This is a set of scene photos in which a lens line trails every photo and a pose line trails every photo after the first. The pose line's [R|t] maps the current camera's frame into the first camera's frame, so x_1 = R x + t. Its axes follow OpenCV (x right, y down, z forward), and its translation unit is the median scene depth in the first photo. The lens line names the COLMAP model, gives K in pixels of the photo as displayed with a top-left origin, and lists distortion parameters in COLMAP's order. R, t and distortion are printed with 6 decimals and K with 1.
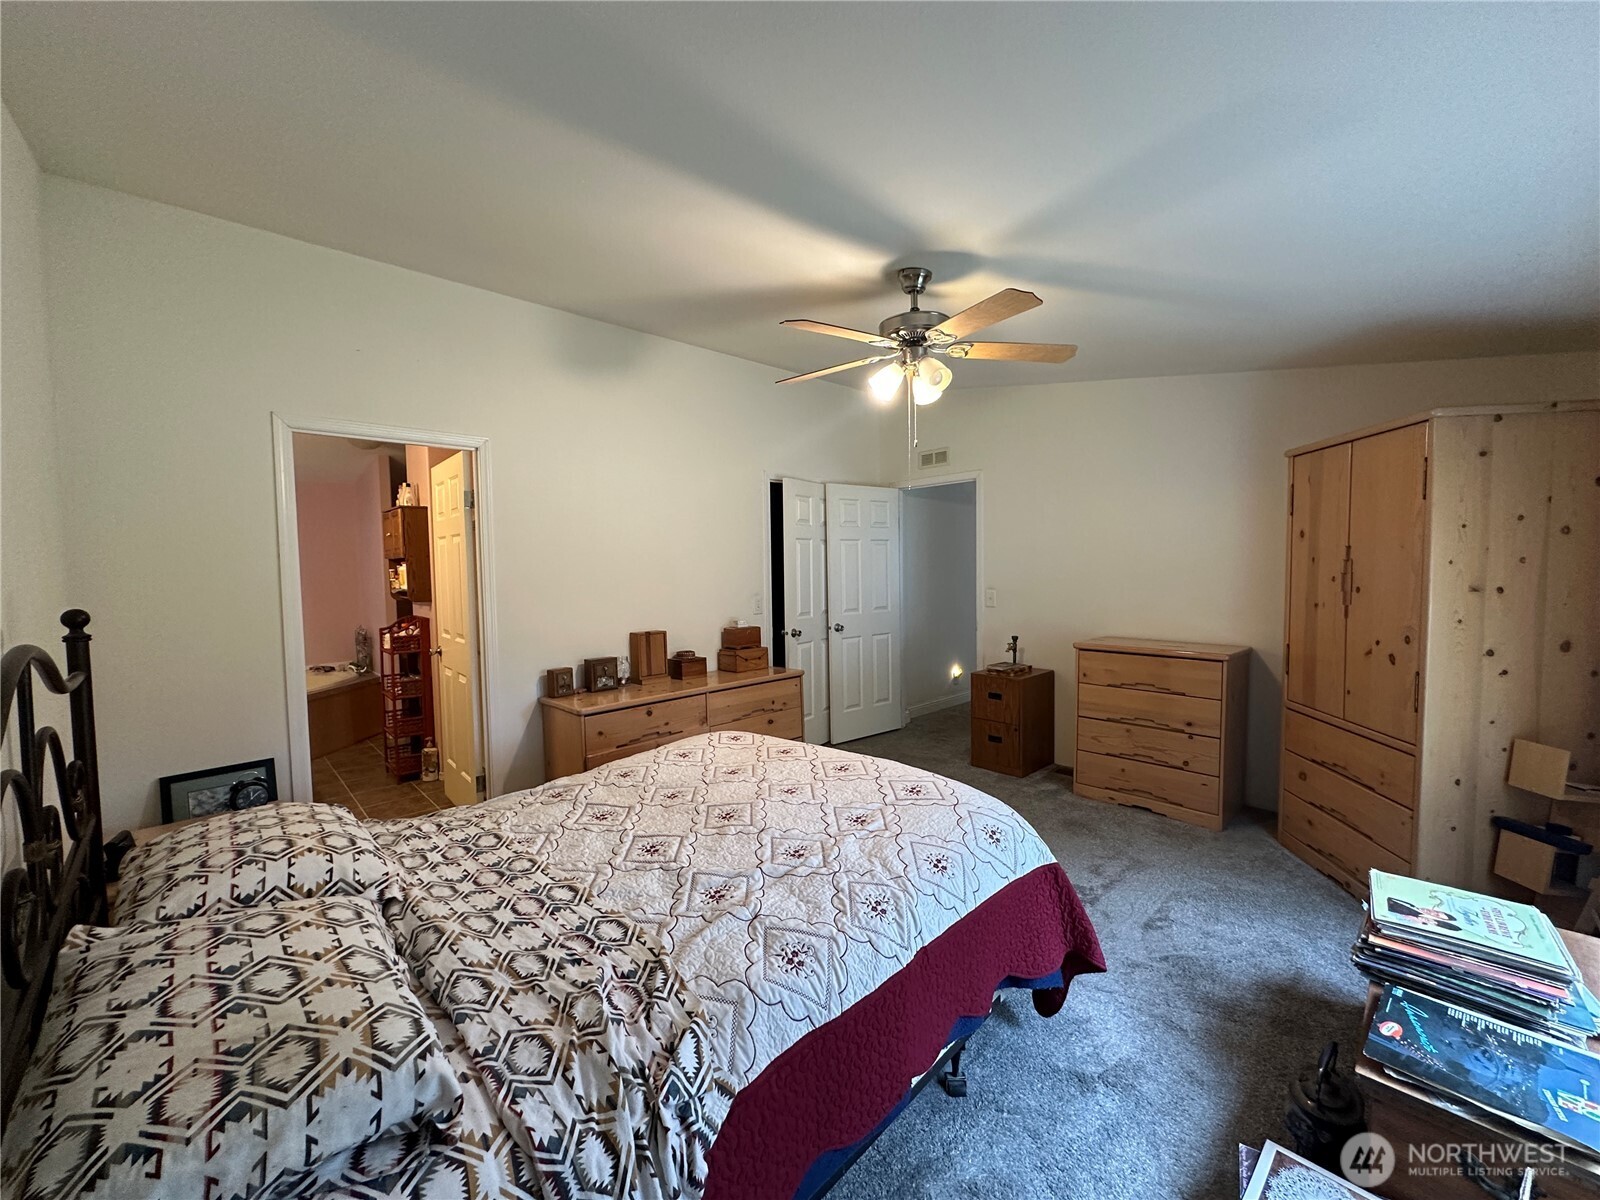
lens RADIAL K [[629.5, 0, 801.8], [0, 629.5, 597.2], [0, 0, 1]] dist [0.009532, 0.000180]
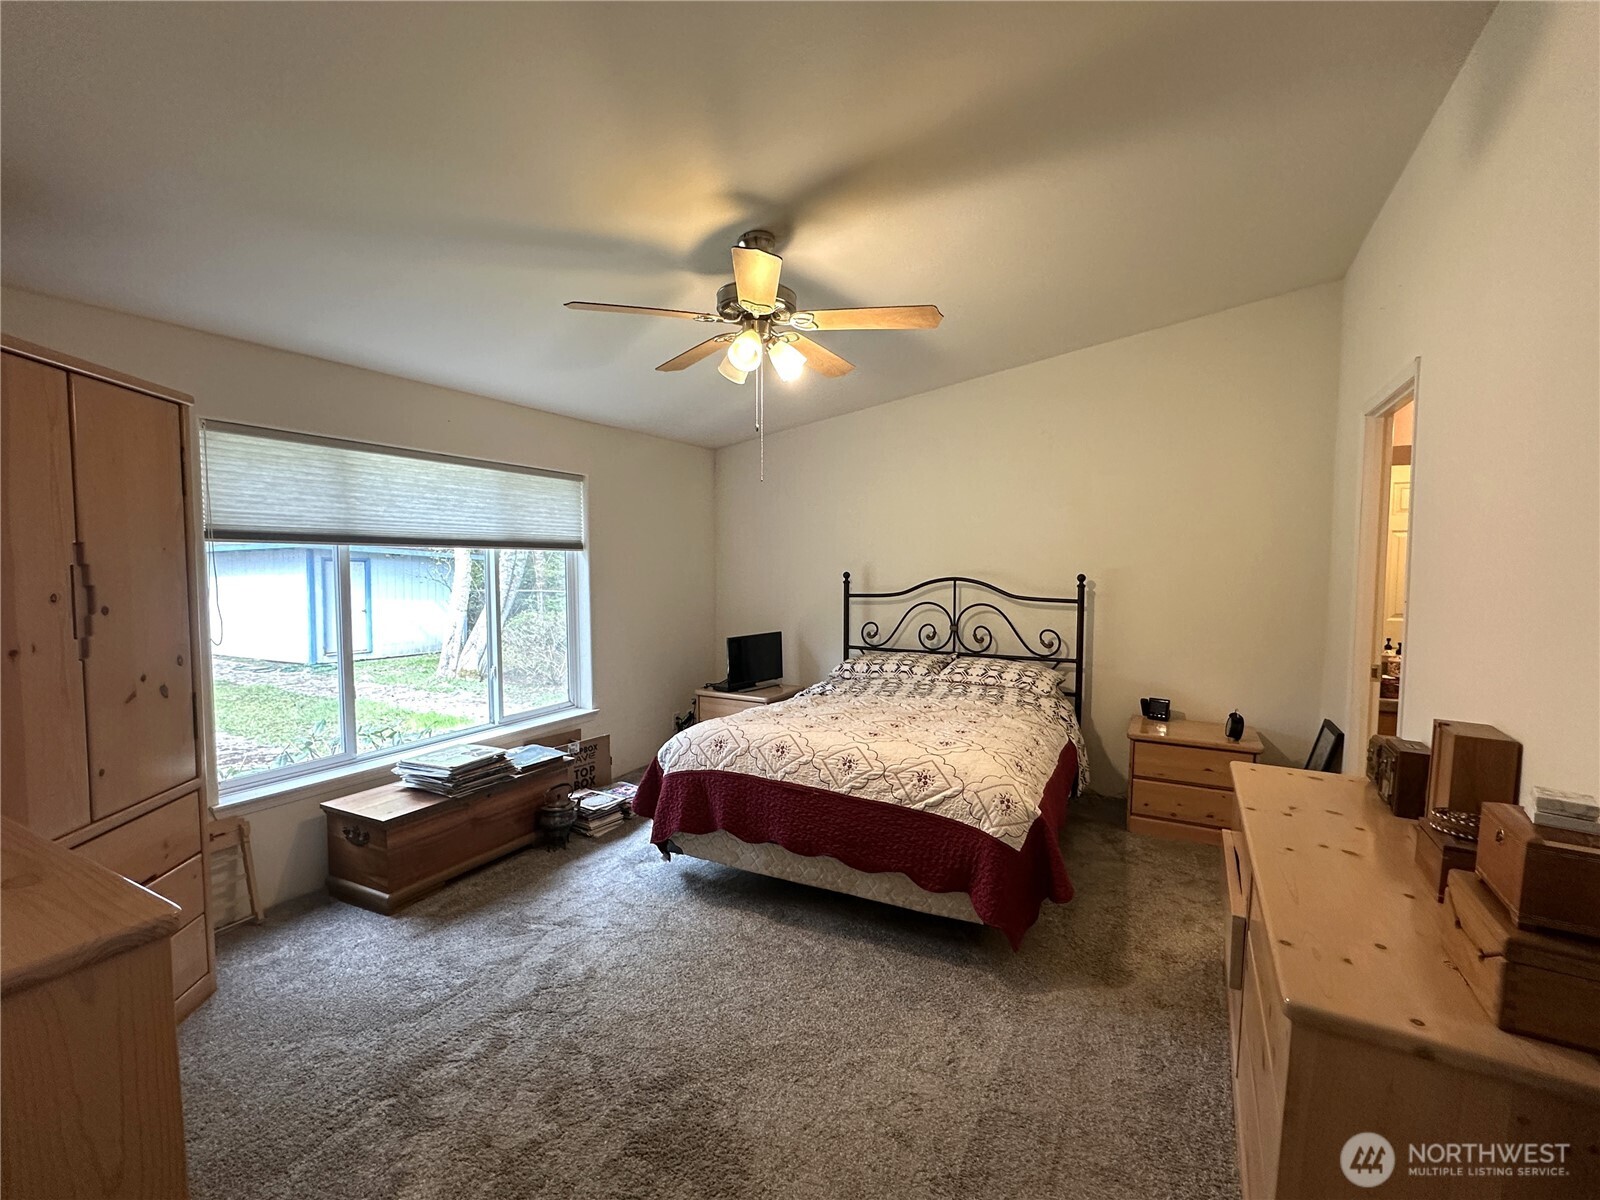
lens RADIAL K [[704.4, 0, 801.0], [0, 704.4, 601.4], [0, 0, 1]] dist [0.000075, 0.000009]
pose [[-0.947129, 0.029799, -0.319465, 0.432603], [-0.008882, 0.992861, 0.118944, -0.113052], [0.320729, 0.115493, -0.940103, 1.905115]]
